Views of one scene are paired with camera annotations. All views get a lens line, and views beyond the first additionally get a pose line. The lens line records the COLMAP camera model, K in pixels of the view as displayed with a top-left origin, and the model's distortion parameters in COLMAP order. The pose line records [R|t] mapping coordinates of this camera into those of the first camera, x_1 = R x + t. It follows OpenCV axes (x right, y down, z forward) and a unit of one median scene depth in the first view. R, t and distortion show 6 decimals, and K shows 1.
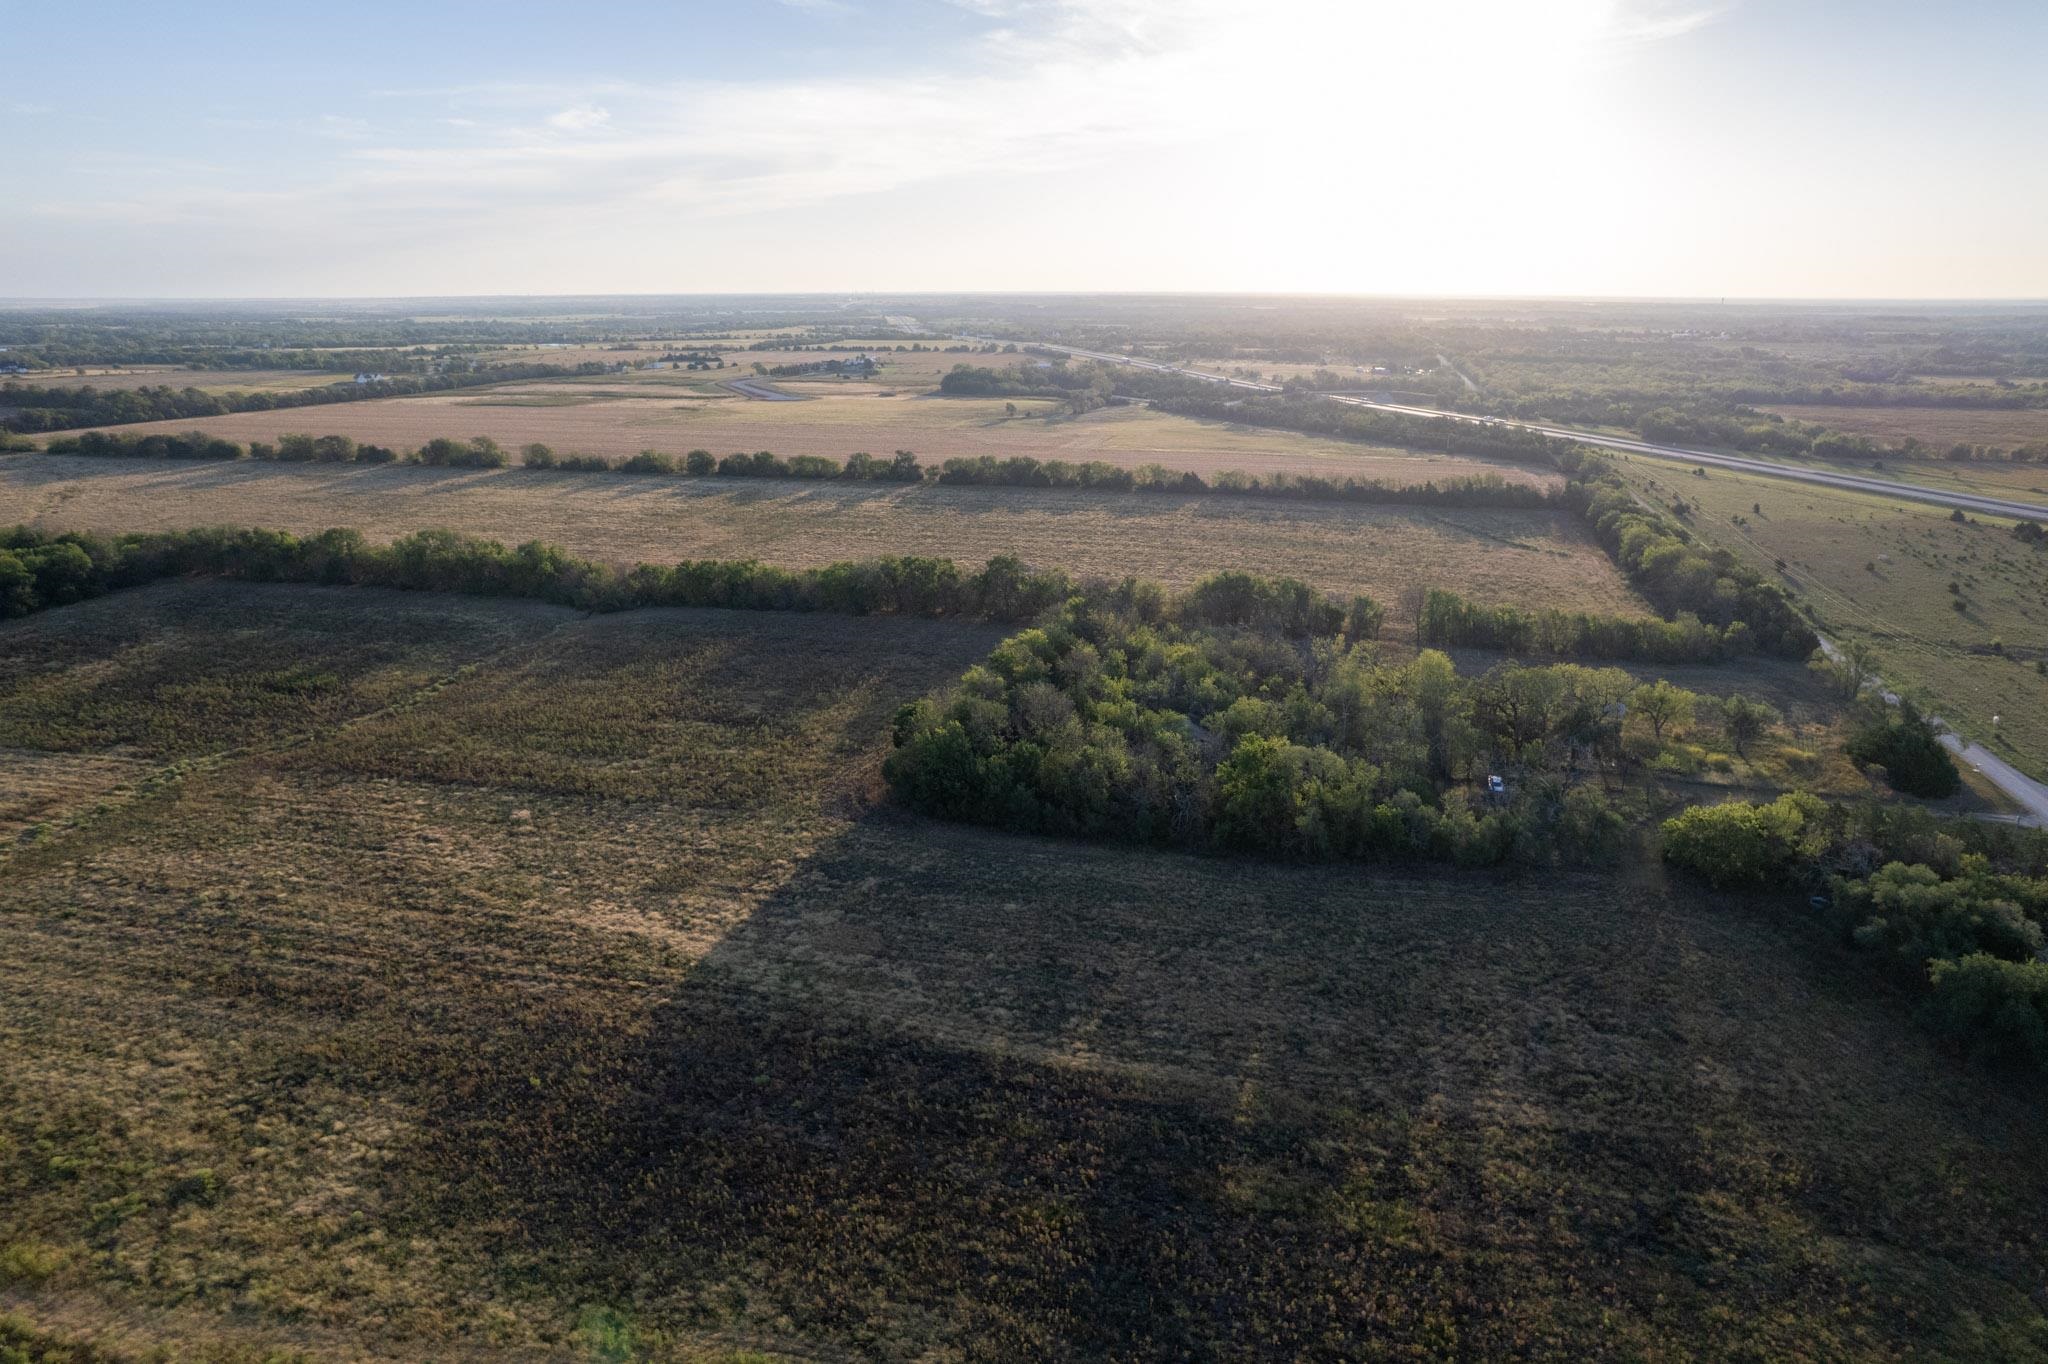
lens RADIAL K [[1309.7, 0, 1020.5], [0, 1309.7, 684.1], [0, 0, 1]] dist [-0.080055, 0.074349]
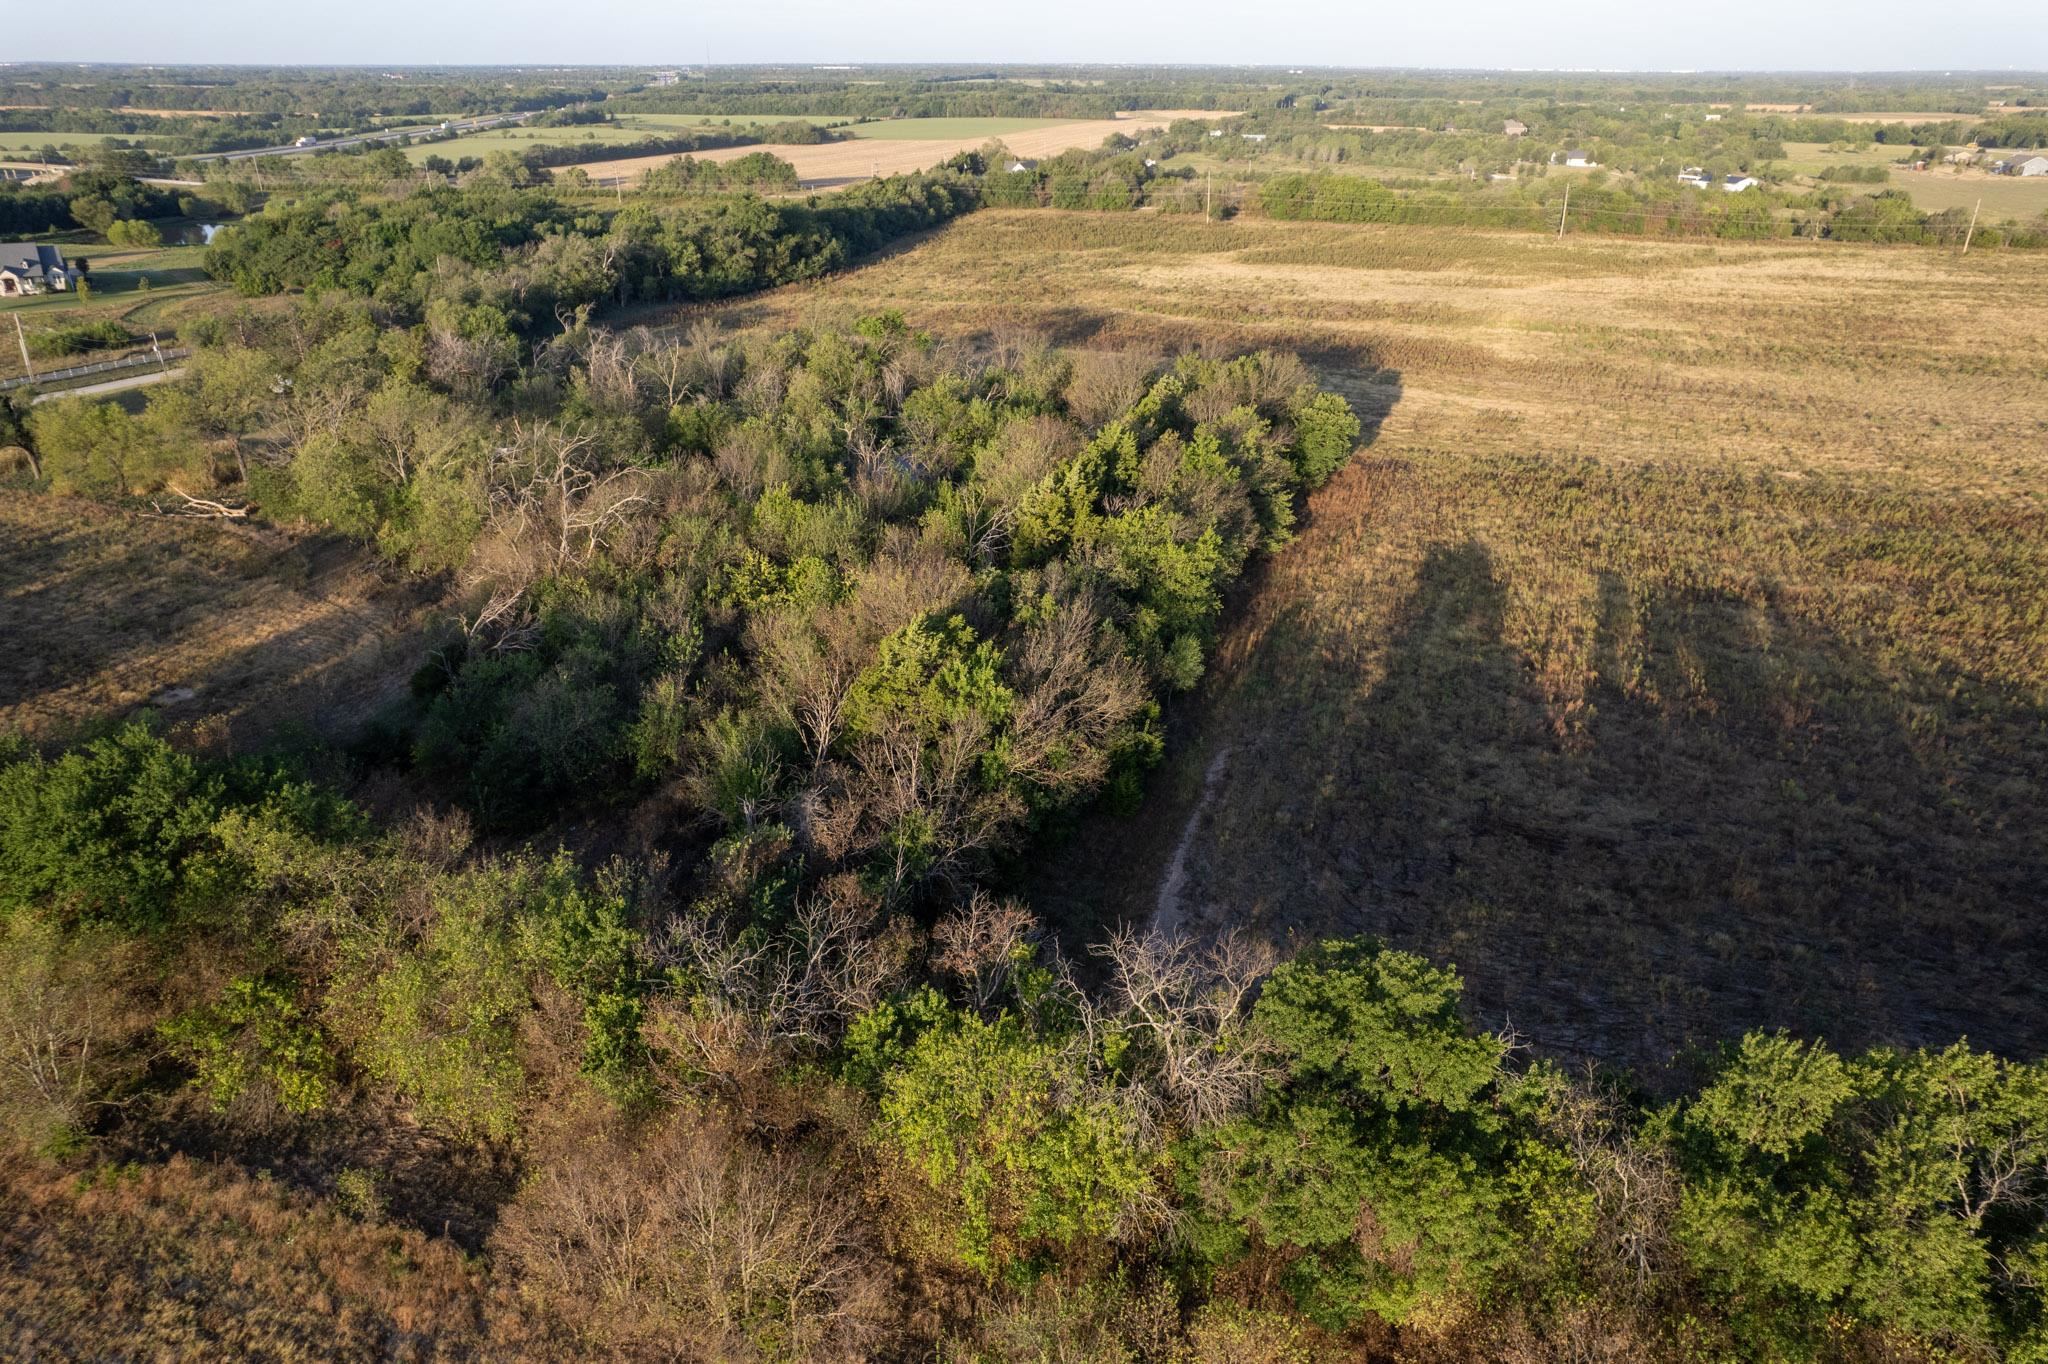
lens RADIAL K [[1309.7, 0, 1018.1], [0, 1309.7, 695.2], [0, 0, 1]] dist [-0.080055, 0.074349]
pose [[-0.997431, -0.036934, 0.061386, 0.022238], [0.015015, 0.730051, 0.683228, -0.293908], [-0.070049, 0.682394, -0.727620, 1.474468]]
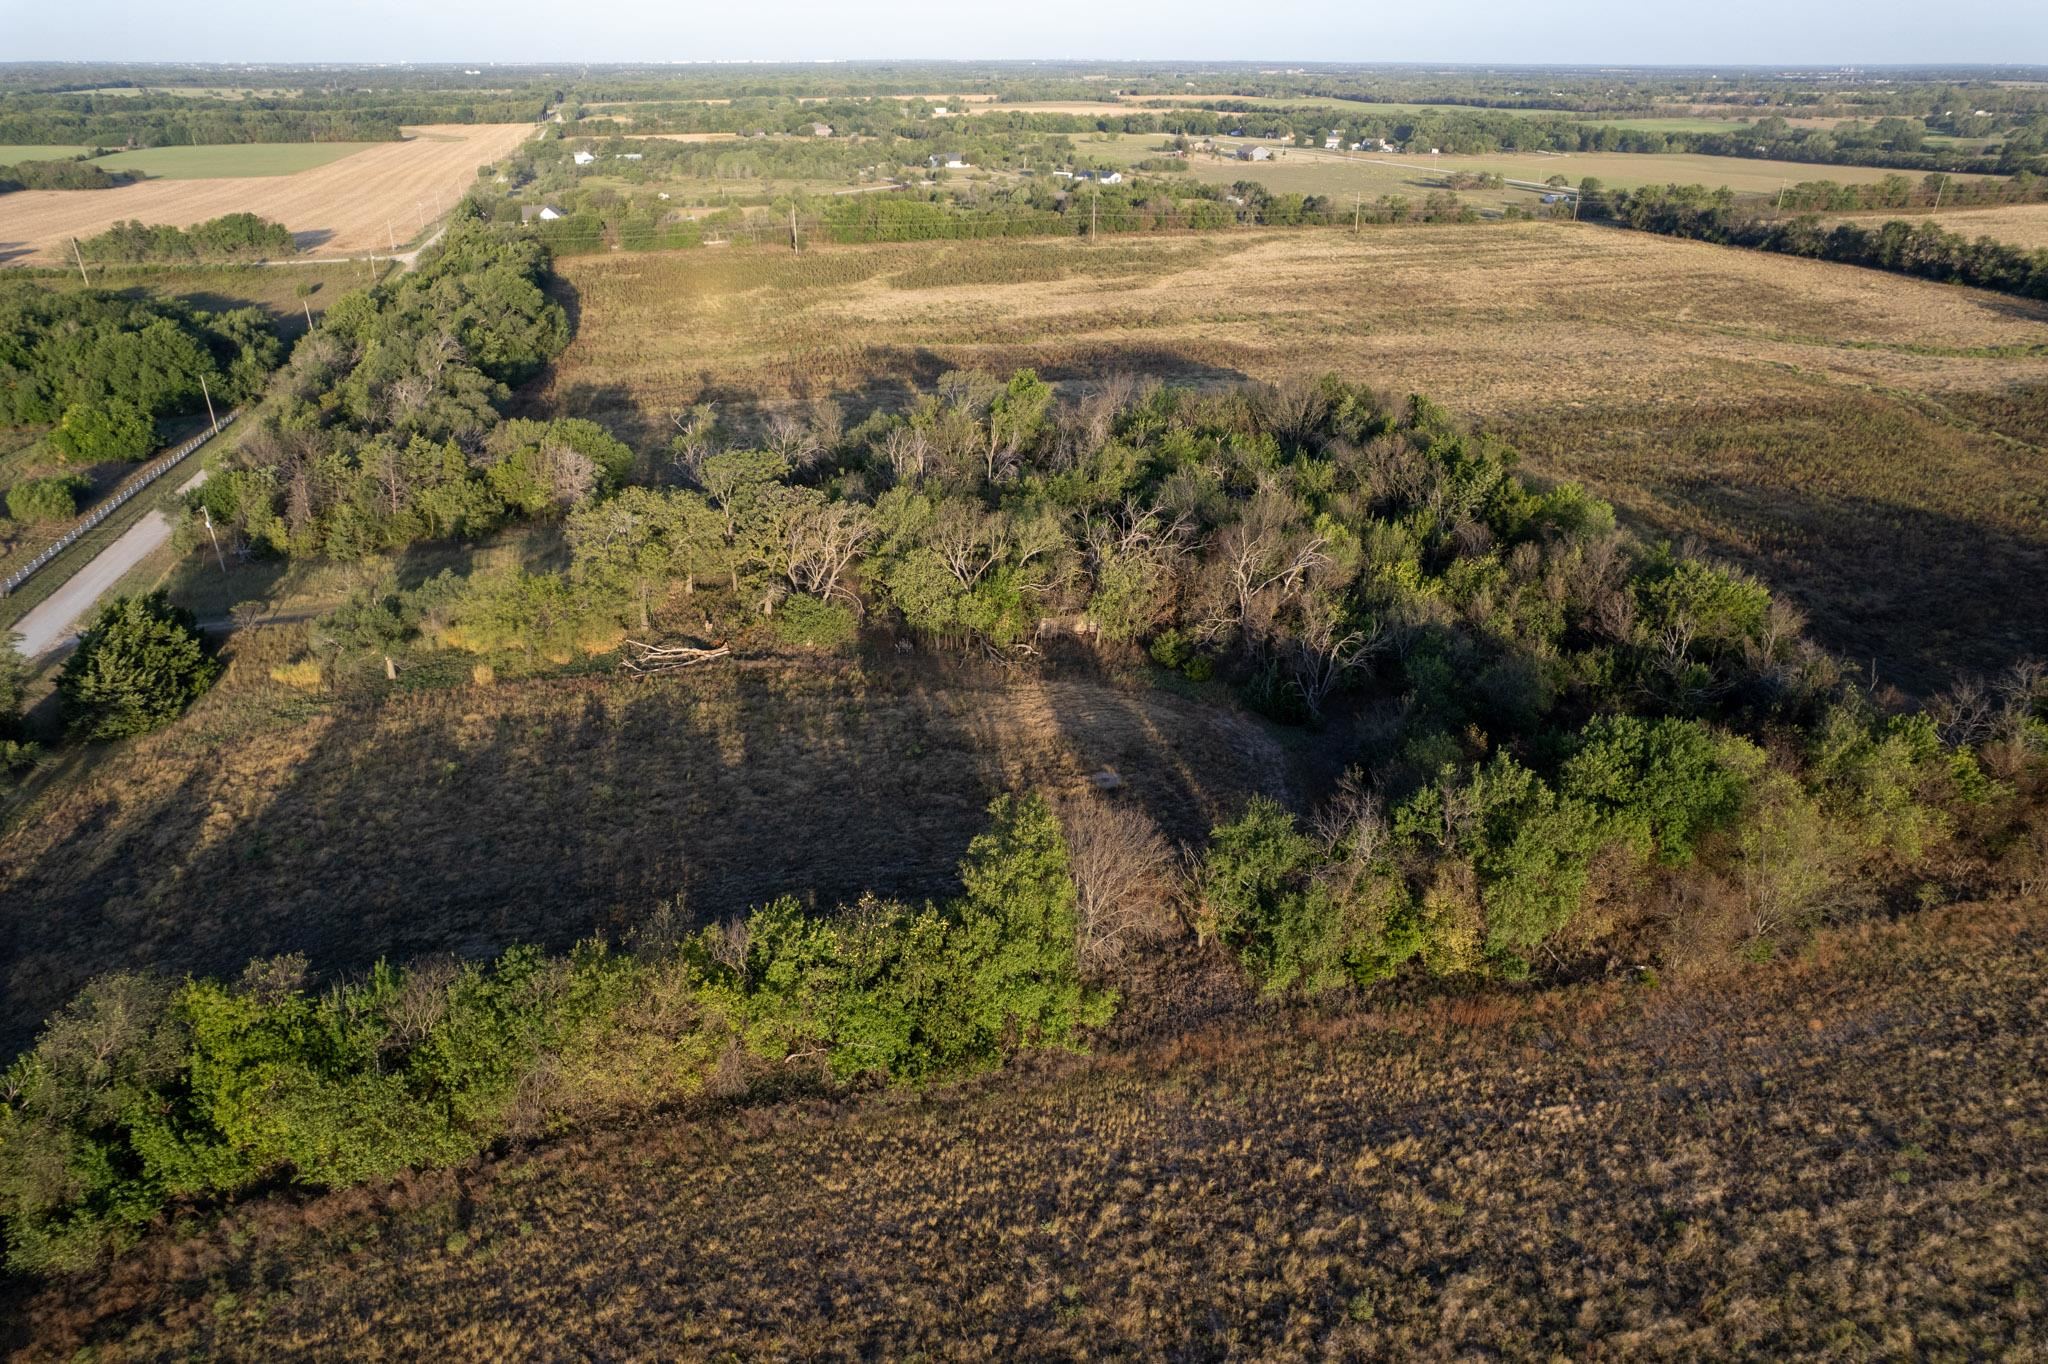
lens RADIAL K [[1309.7, 0, 1020.8], [0, 1309.7, 691.4], [0, 0, 1]] dist [-0.080055, 0.074349]
pose [[-0.873345, 0.212646, -0.438235, 0.551883], [-0.144595, 0.745948, 0.650118, -0.348224], [0.465146, 0.631145, -0.620722, 1.456561]]
